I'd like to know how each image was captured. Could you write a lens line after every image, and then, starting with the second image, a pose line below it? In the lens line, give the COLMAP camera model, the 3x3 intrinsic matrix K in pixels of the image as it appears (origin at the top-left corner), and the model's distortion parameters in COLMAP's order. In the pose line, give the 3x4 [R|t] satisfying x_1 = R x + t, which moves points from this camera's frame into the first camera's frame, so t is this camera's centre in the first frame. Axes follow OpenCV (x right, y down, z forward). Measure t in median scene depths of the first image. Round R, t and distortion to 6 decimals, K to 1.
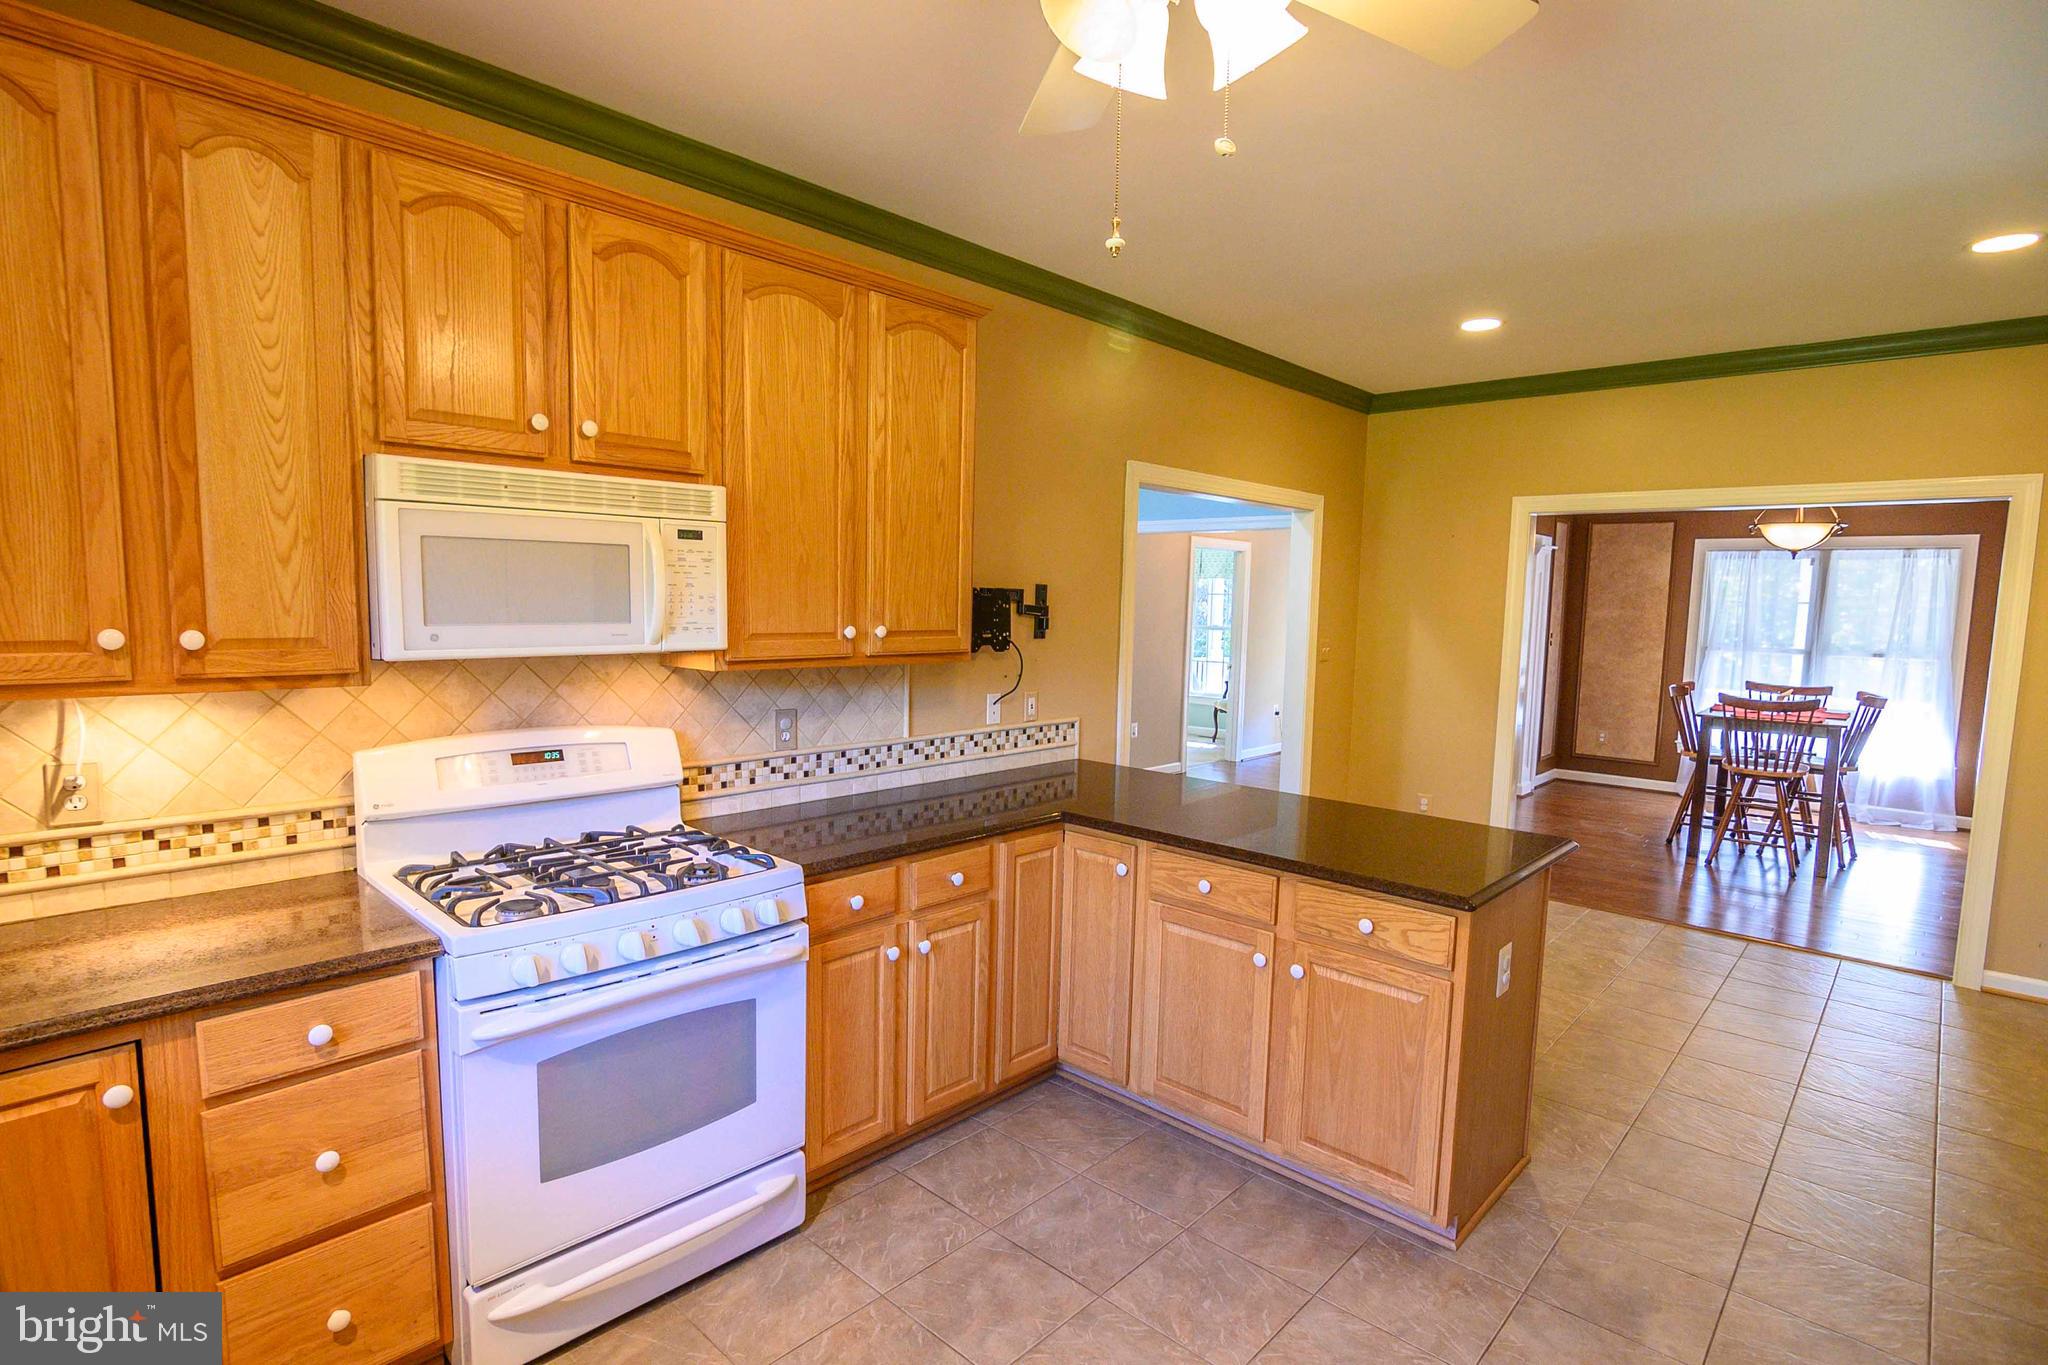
lens RADIAL K [[1002.2, 0, 1011.7], [0, 1002.2, 693.1], [0, 0, 1]] dist [-0.034744, 0.013174]
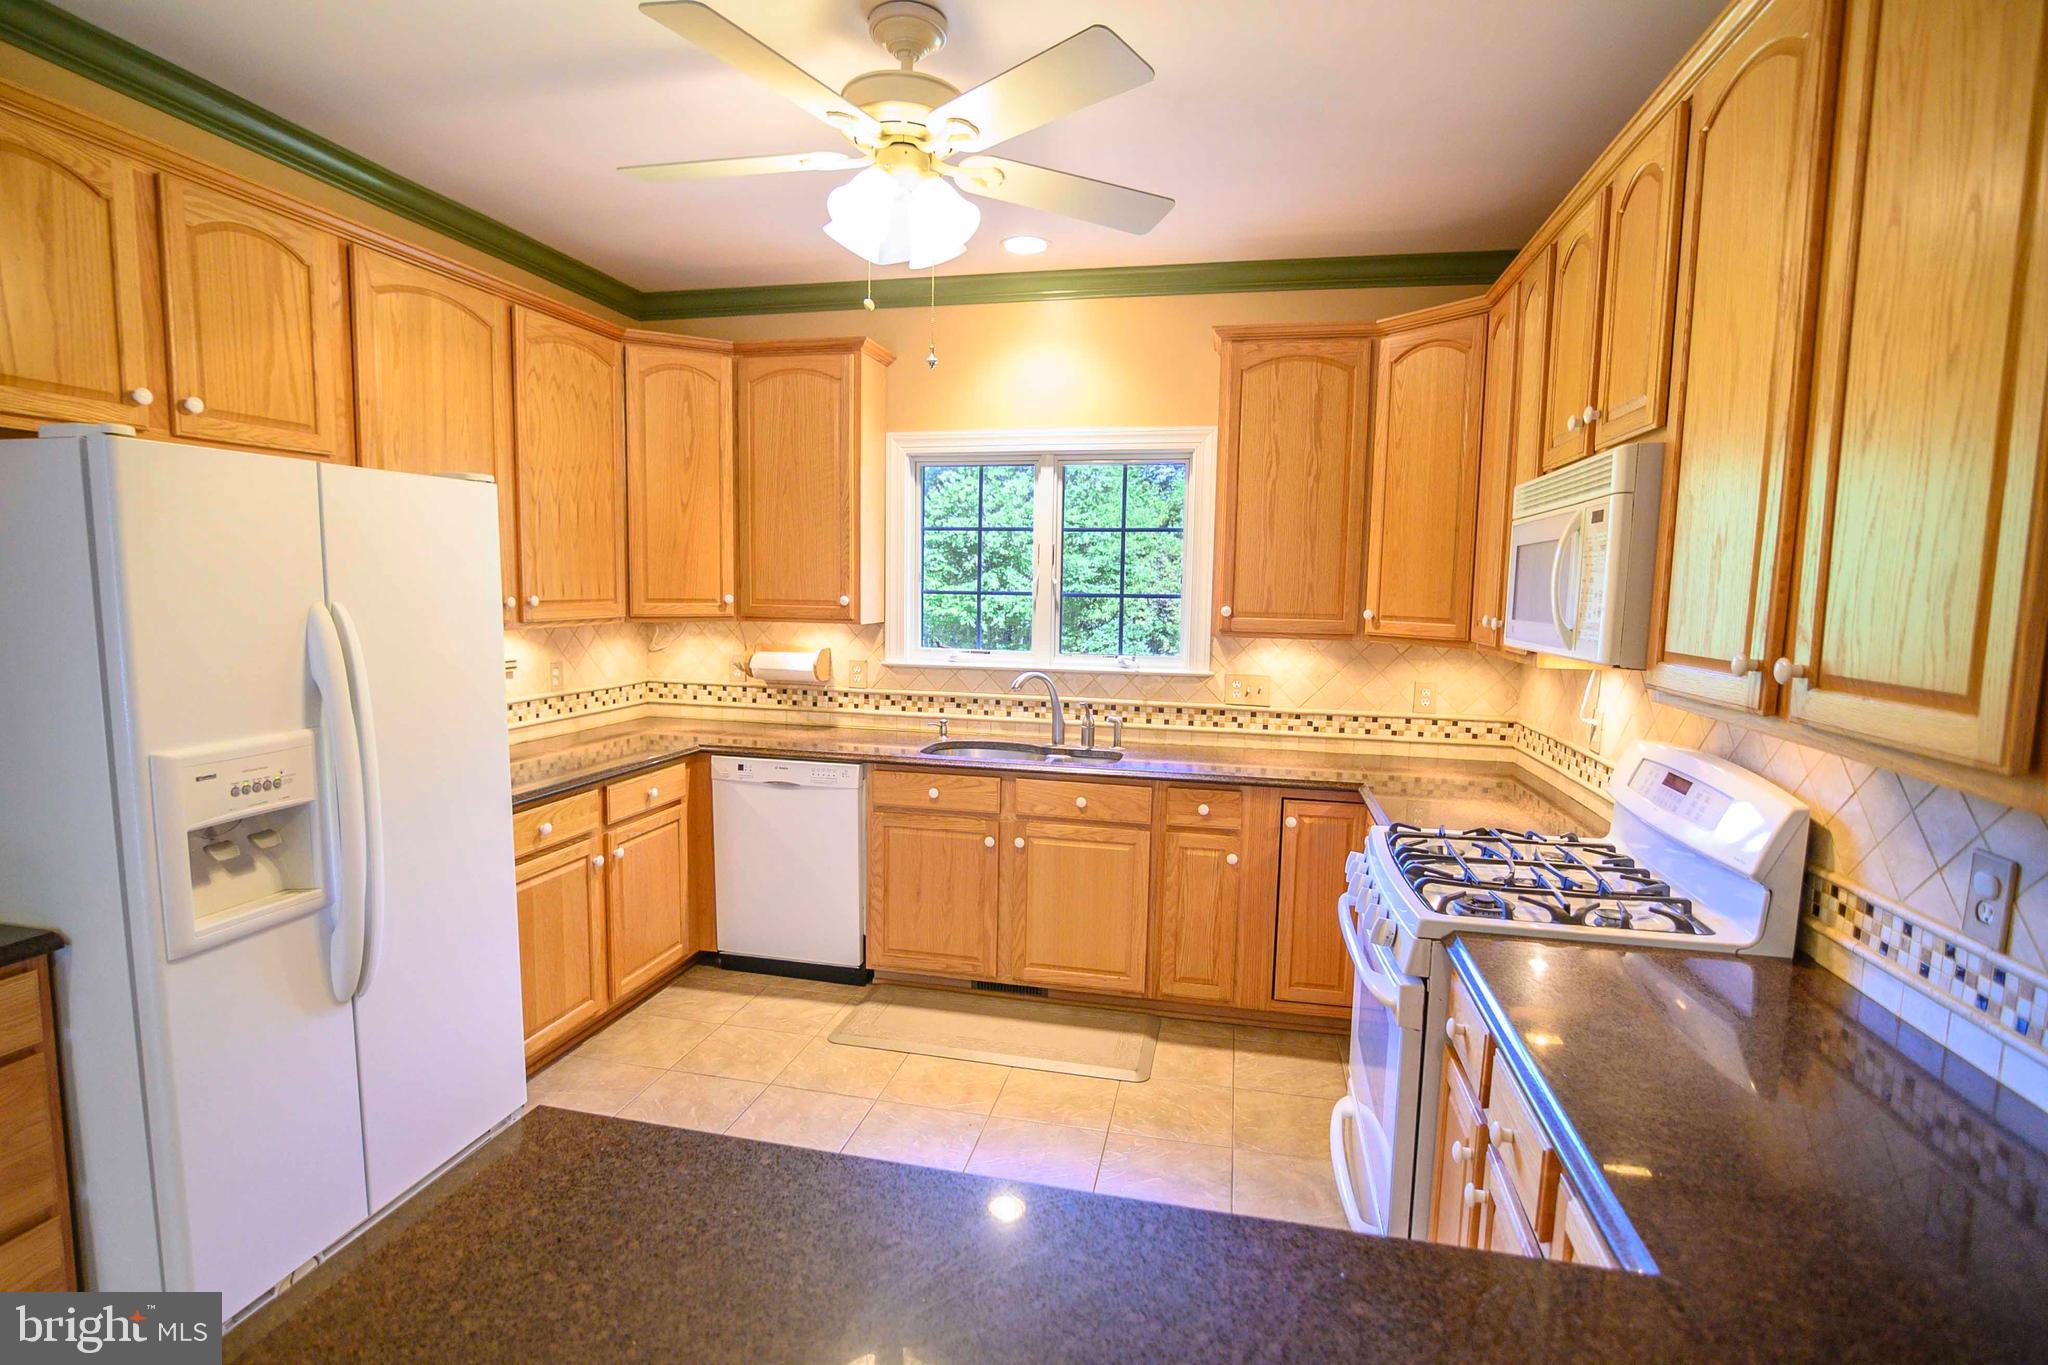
lens RADIAL K [[1002.2, 0, 1011.7], [0, 1002.2, 693.1], [0, 0, 1]] dist [-0.034744, 0.013174]
pose [[-0.856980, 0.022342, -0.514865, 0.398288], [-0.083875, 0.979692, 0.182122, -0.103557], [0.508478, 0.199259, -0.837703, 1.199607]]
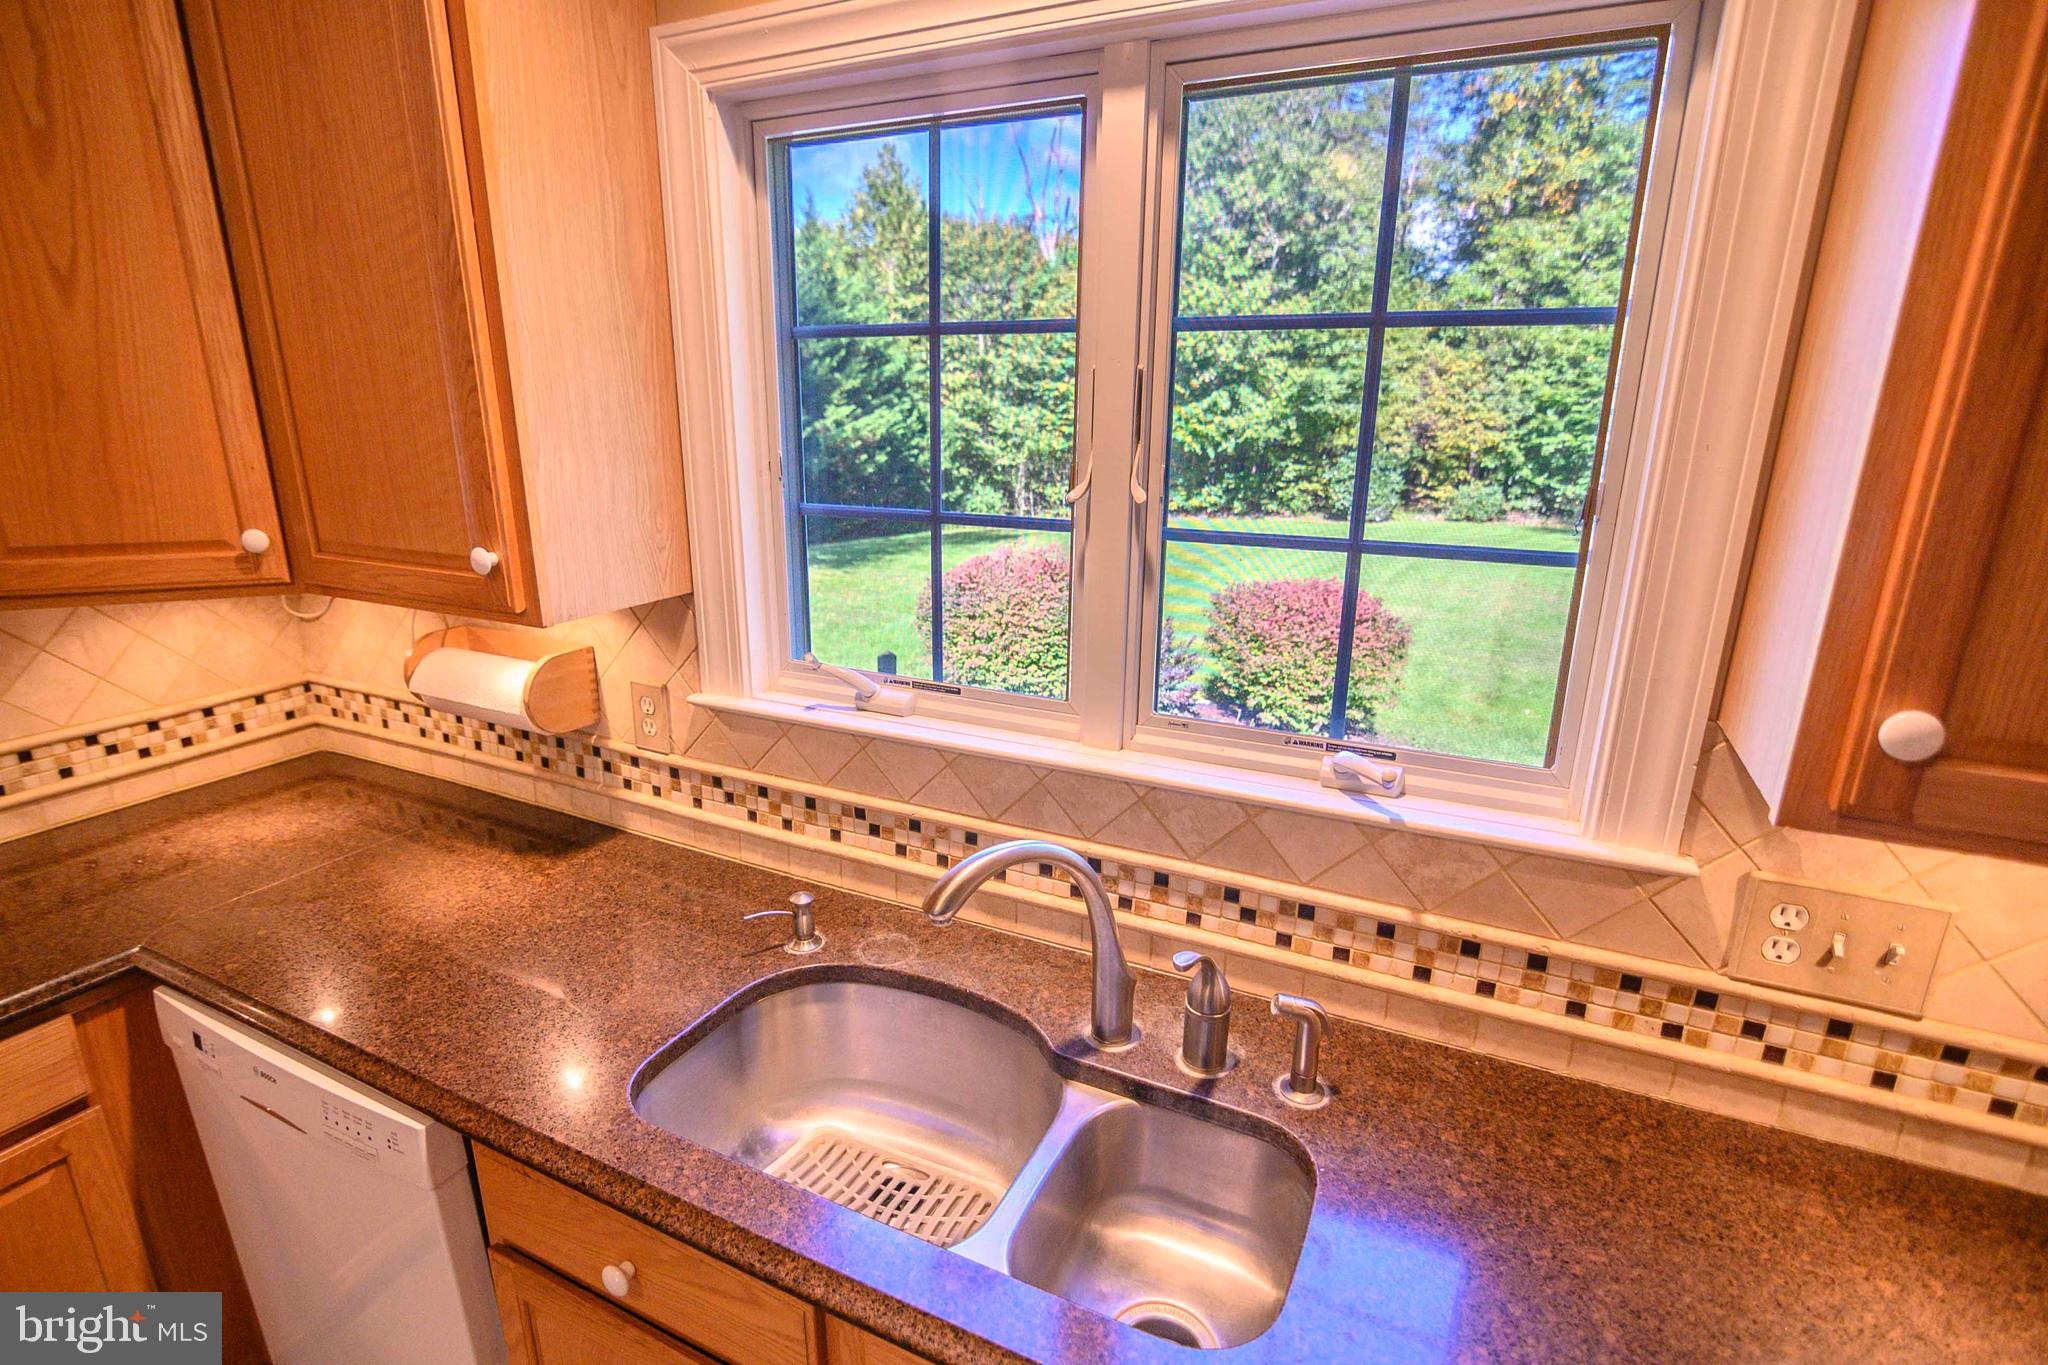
lens RADIAL K [[1002.2, 0, 1011.7], [0, 1002.2, 693.1], [0, 0, 1]] dist [-0.034744, 0.013174]
pose [[-0.951612, 0.060642, -0.301259, -0.200304], [-0.056885, 0.928631, 0.366617, -0.082626], [0.301991, 0.366015, -0.880247, 0.406643]]
